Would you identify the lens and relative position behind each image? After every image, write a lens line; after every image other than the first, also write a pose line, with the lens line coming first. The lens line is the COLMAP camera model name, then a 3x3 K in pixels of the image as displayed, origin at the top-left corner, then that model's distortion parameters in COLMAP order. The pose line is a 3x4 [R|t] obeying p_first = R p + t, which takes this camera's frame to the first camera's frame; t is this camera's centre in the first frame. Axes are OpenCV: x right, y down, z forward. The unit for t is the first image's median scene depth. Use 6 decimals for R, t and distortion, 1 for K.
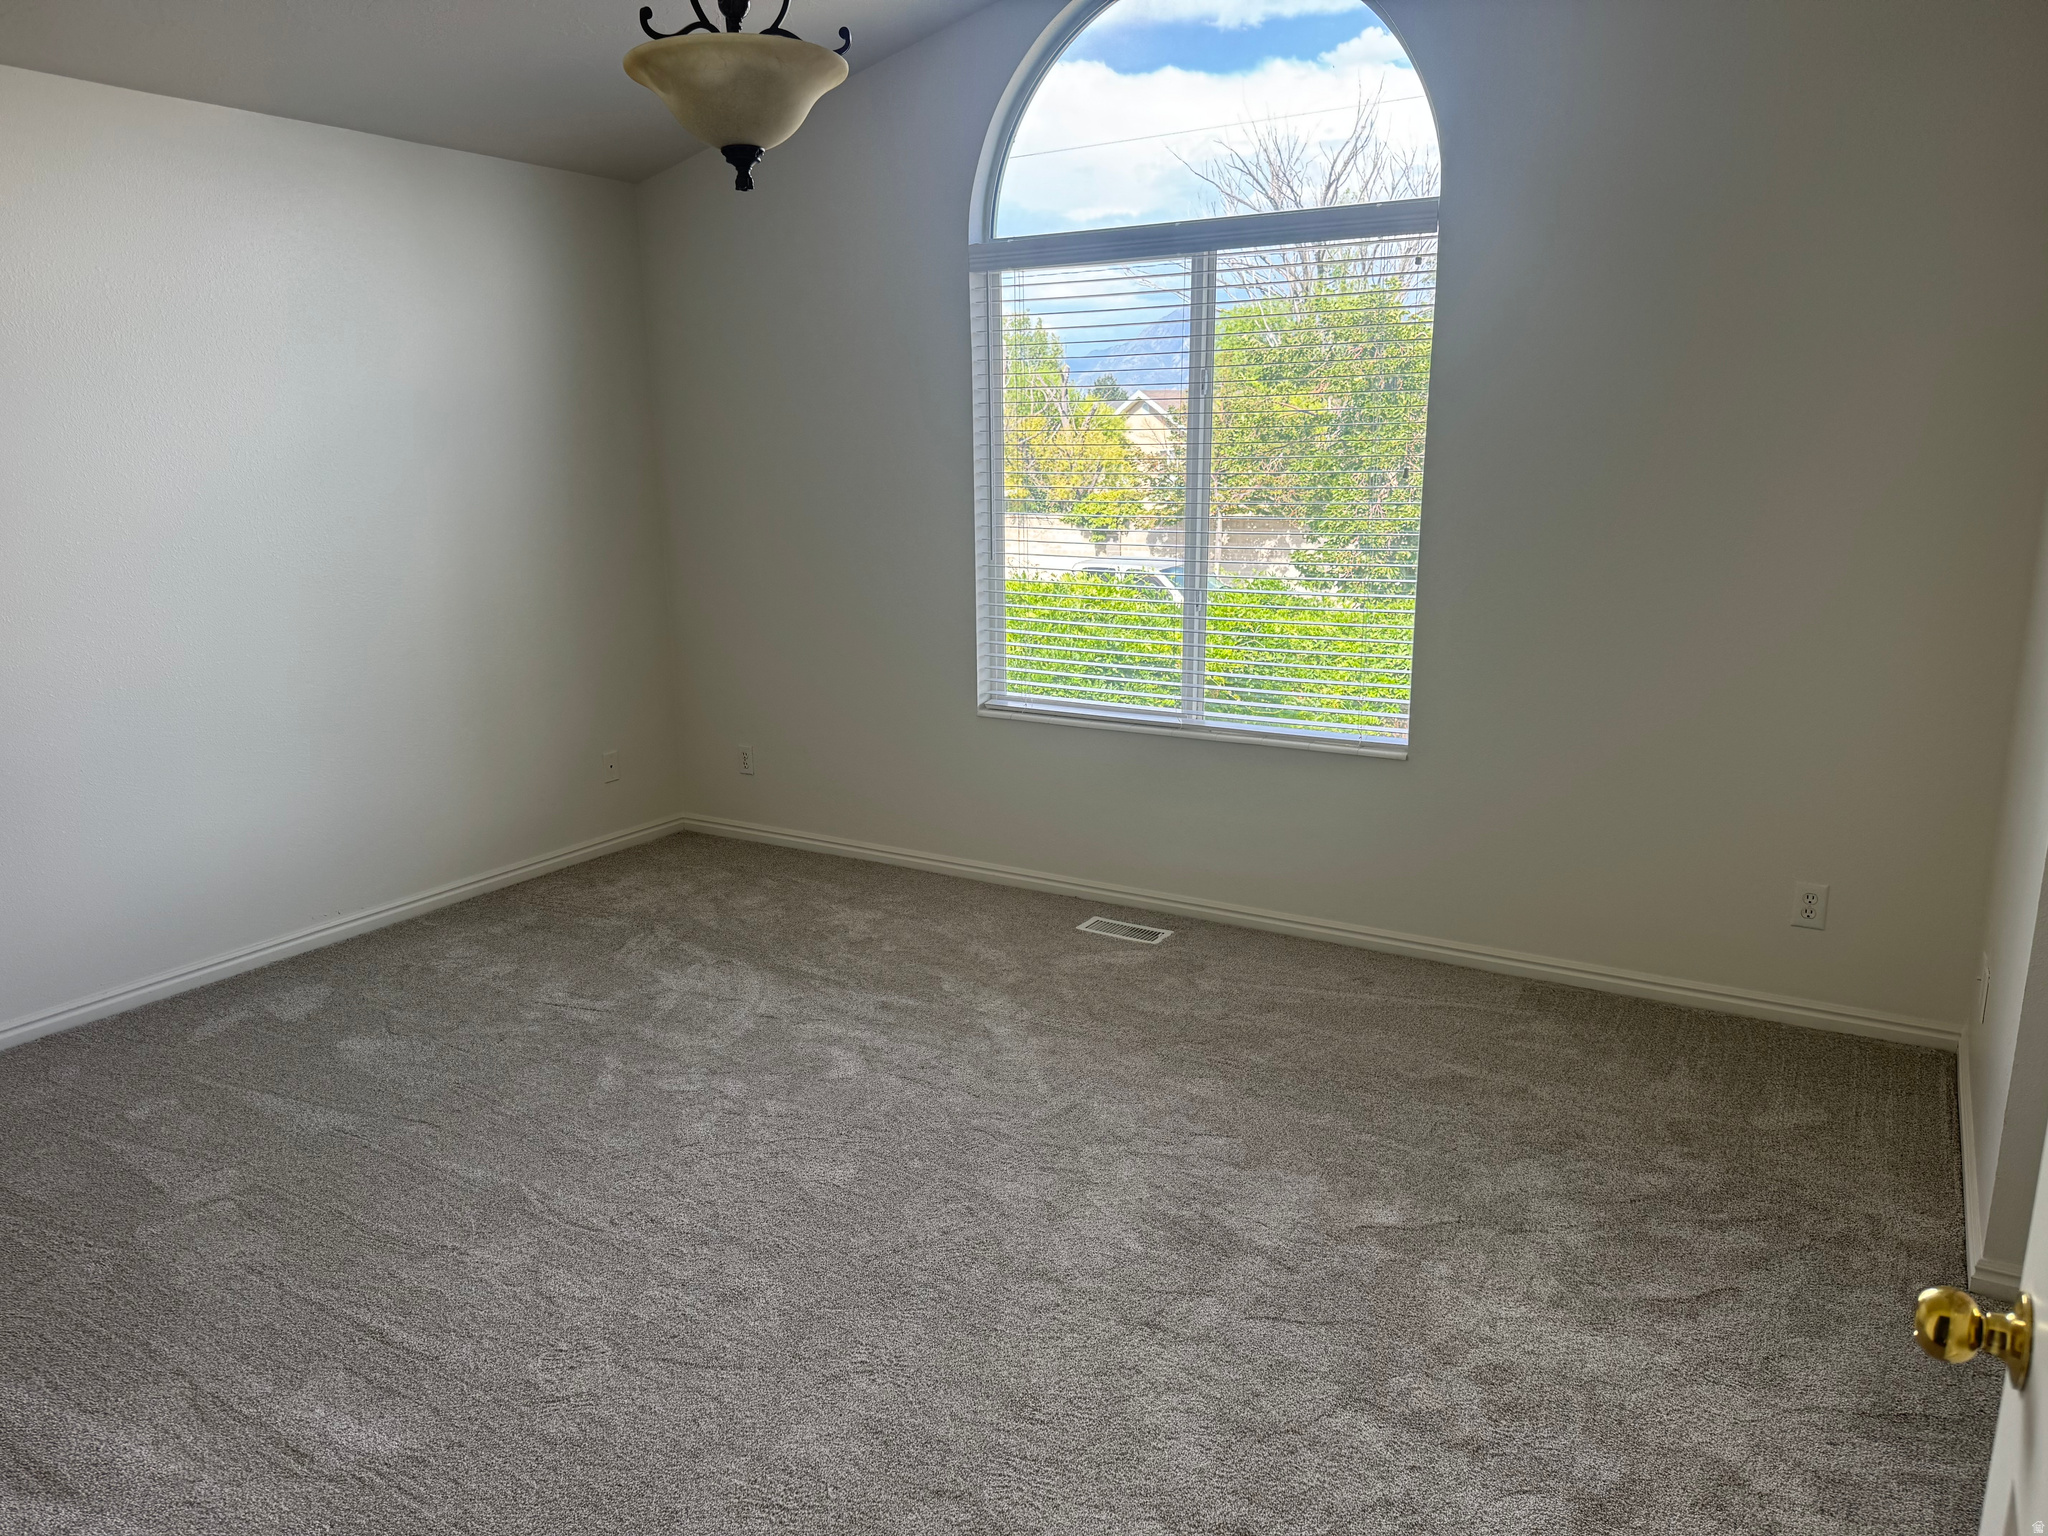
lens RADIAL K [[1454.2, 0, 1027.7], [0, 1454.2, 778.4], [0, 0, 1]] dist [0.103958, -0.000889]
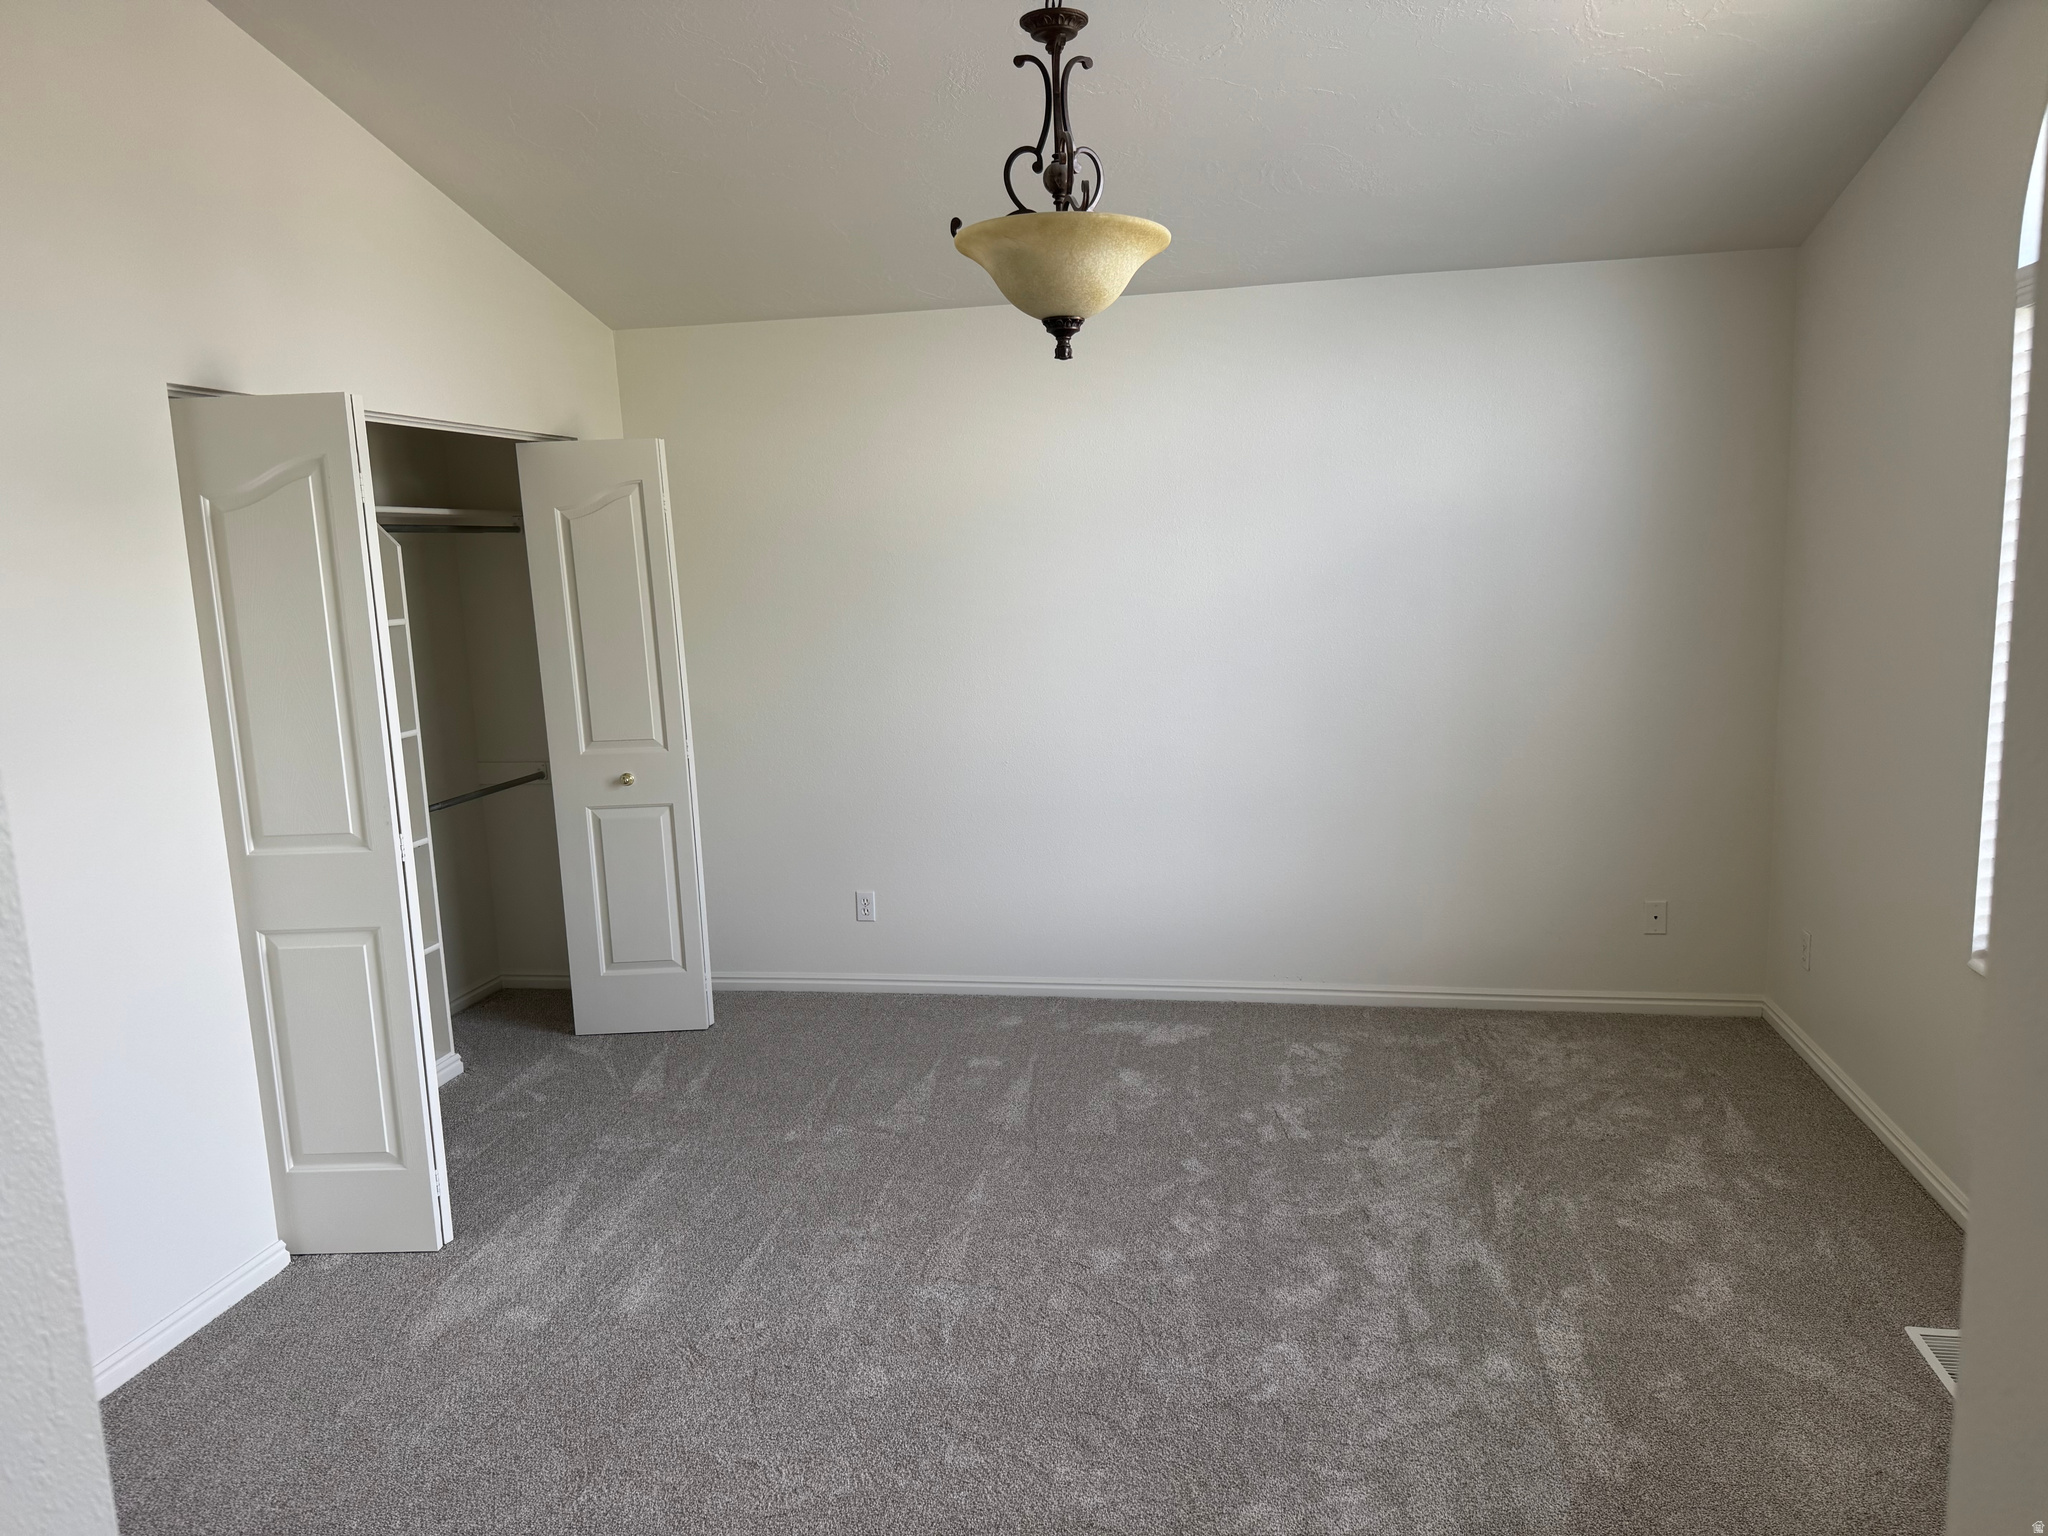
lens RADIAL K [[1454.2, 0, 1027.7], [0, 1454.2, 778.4], [0, 0, 1]] dist [0.103958, -0.000889]
pose [[0.353430, 0.148574, -0.923587, 0.517862], [-0.181820, 0.979389, 0.087973, -0.132136], [0.917621, 0.136835, 0.373159, 0.429991]]
